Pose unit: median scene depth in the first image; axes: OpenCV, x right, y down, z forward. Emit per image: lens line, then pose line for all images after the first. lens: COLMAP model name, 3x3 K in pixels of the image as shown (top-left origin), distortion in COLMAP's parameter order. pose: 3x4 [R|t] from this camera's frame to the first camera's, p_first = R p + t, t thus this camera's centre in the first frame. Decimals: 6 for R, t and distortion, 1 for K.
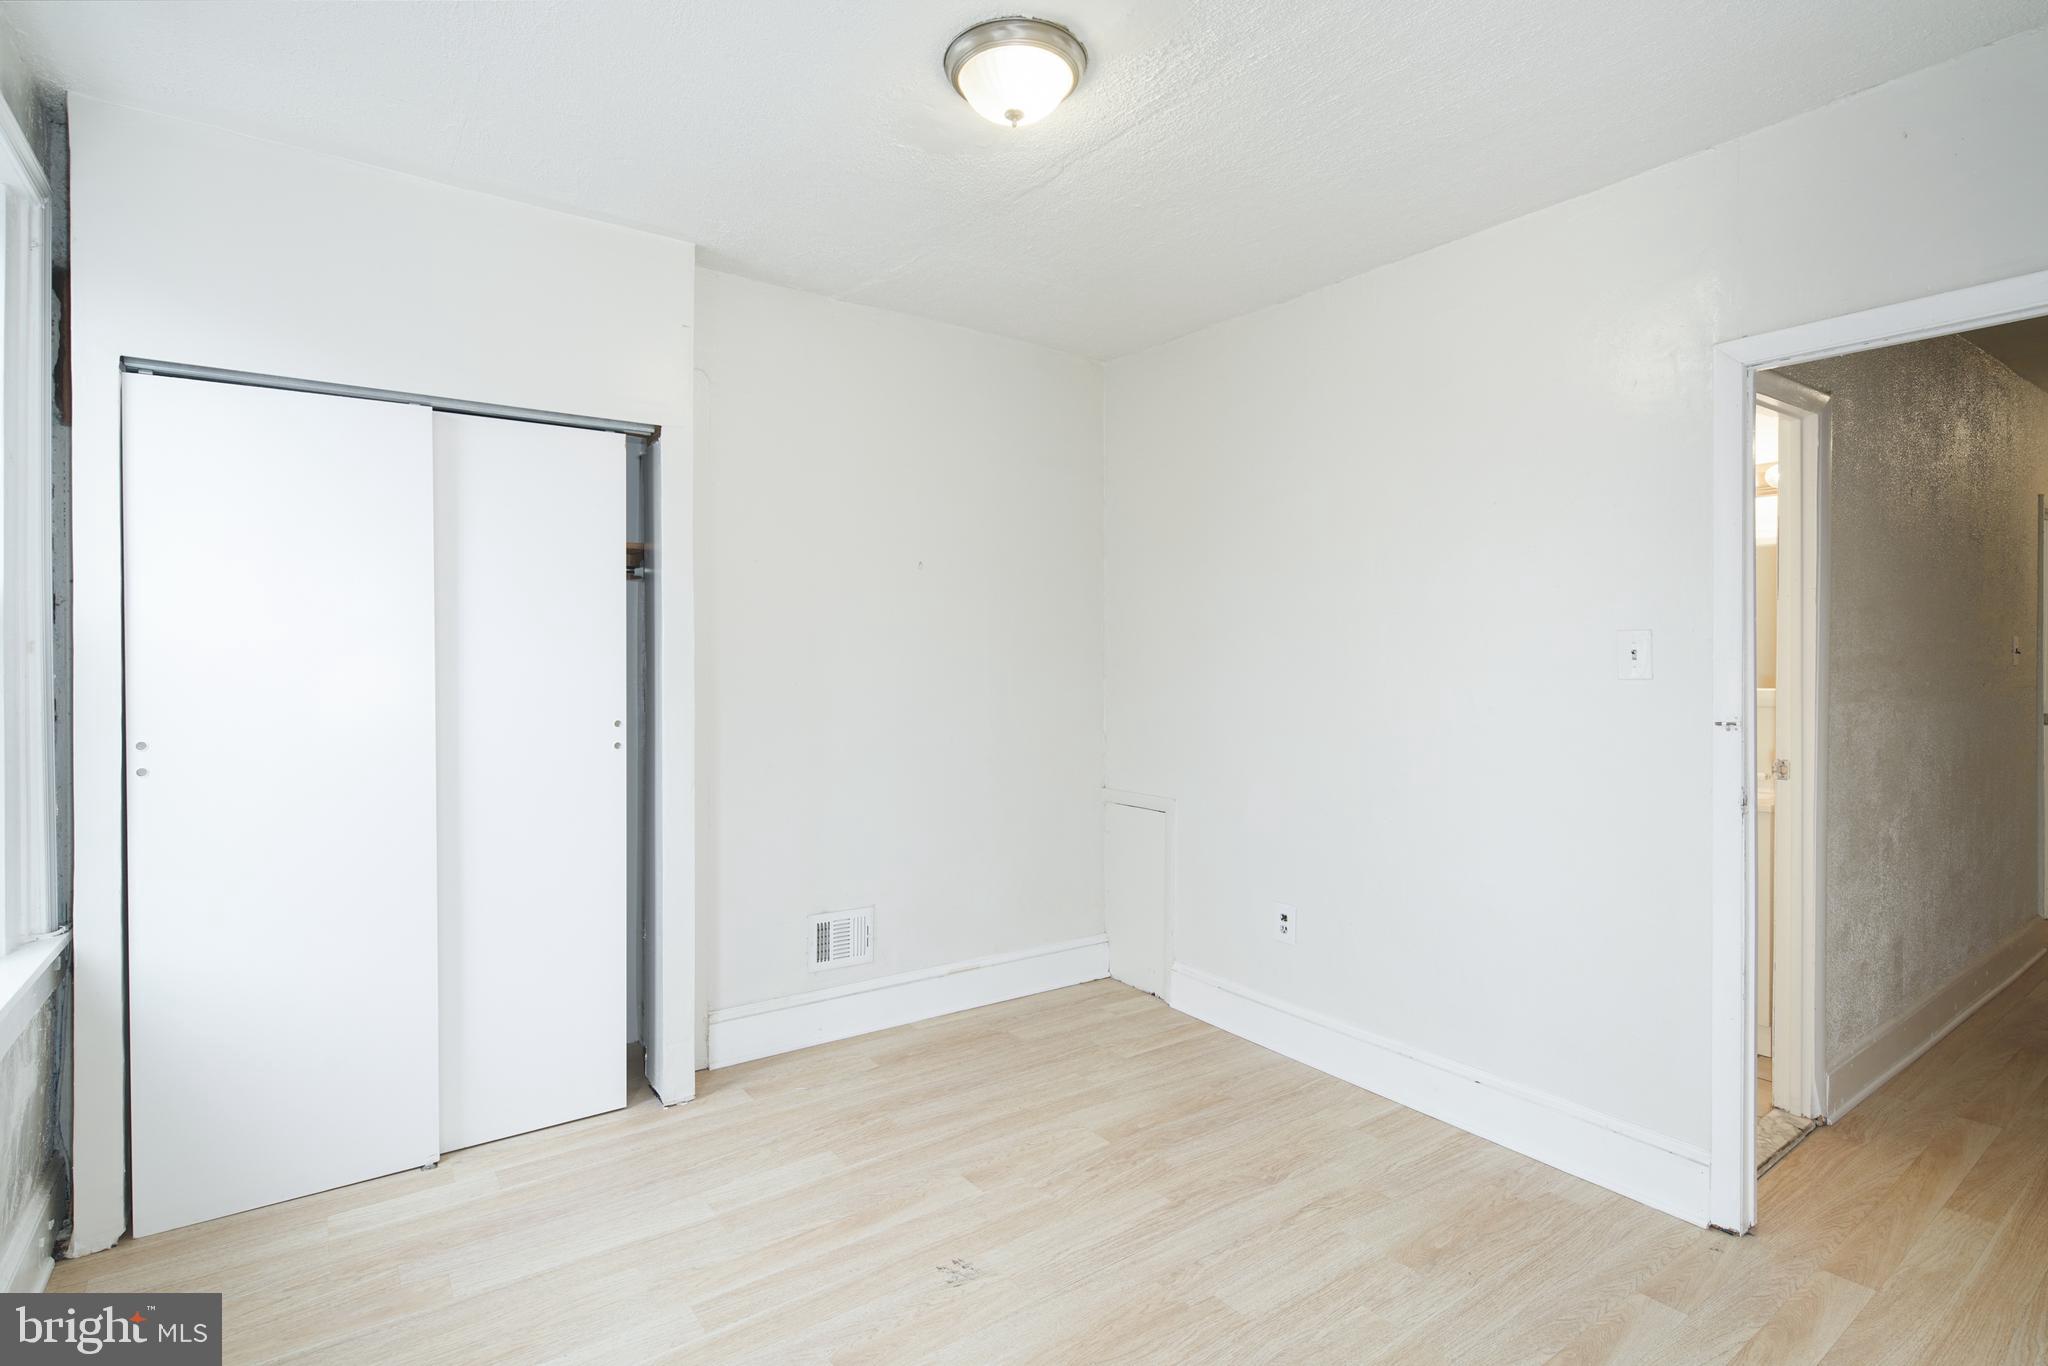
lens RADIAL K [[1003.6, 0, 1016.6], [0, 1003.6, 668.0], [0, 0, 1]] dist [0.001450, -0.003120]
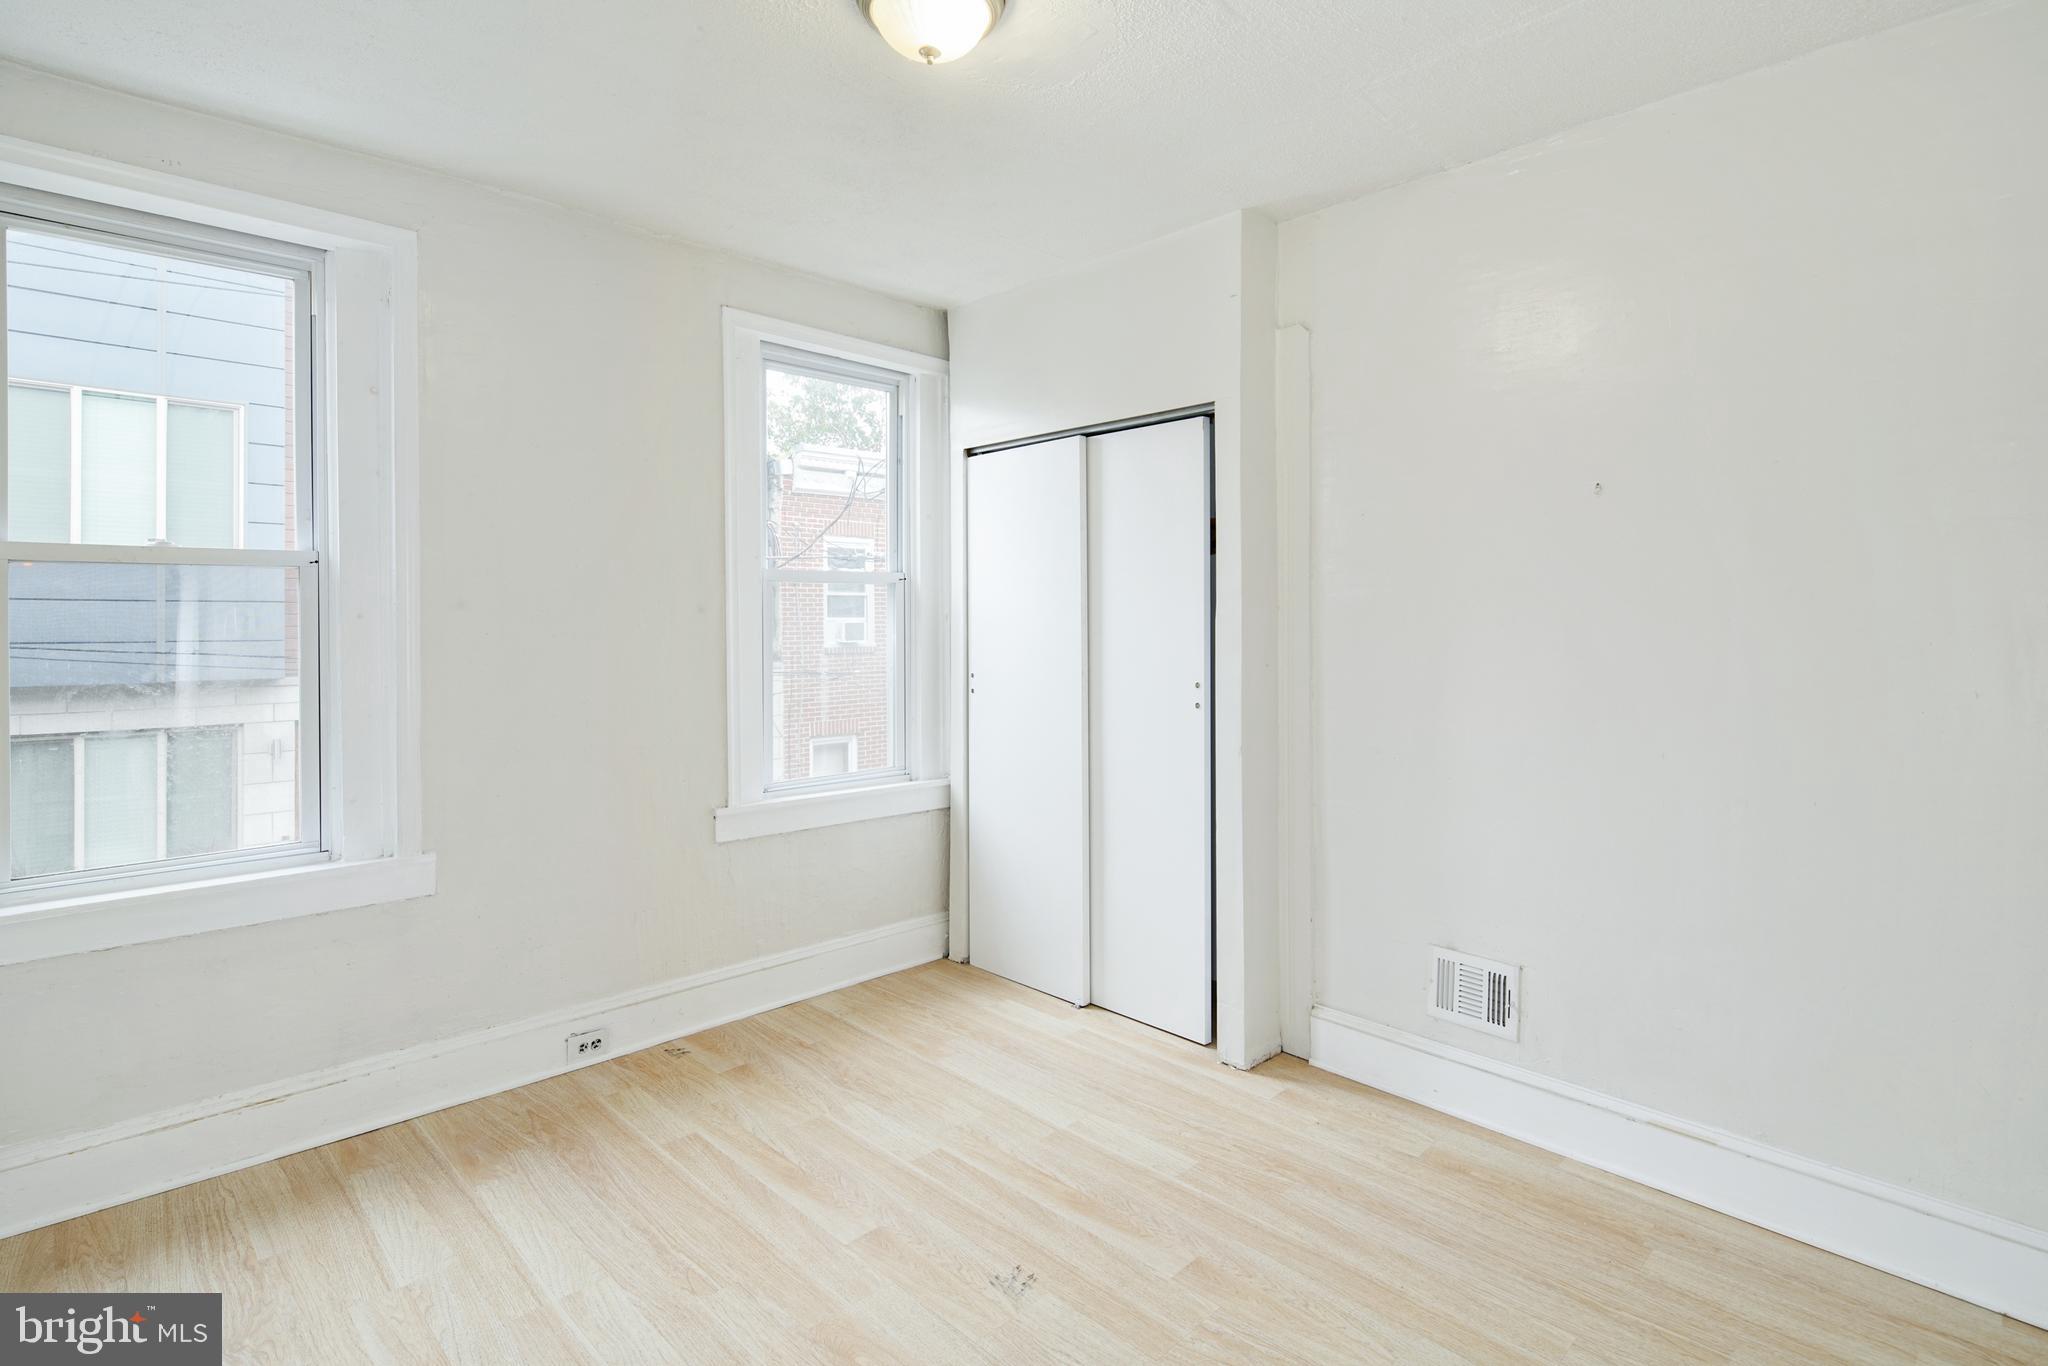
lens RADIAL K [[1003.6, 0, 999.1], [0, 1003.6, 631.2], [0, 0, 1]] dist [0.001450, -0.003120]
pose [[0.140794, 0.006155, -0.990020, 0.663206], [-0.020531, 0.999784, 0.003296, -0.002026], [0.989826, 0.019862, 0.140890, 0.652702]]
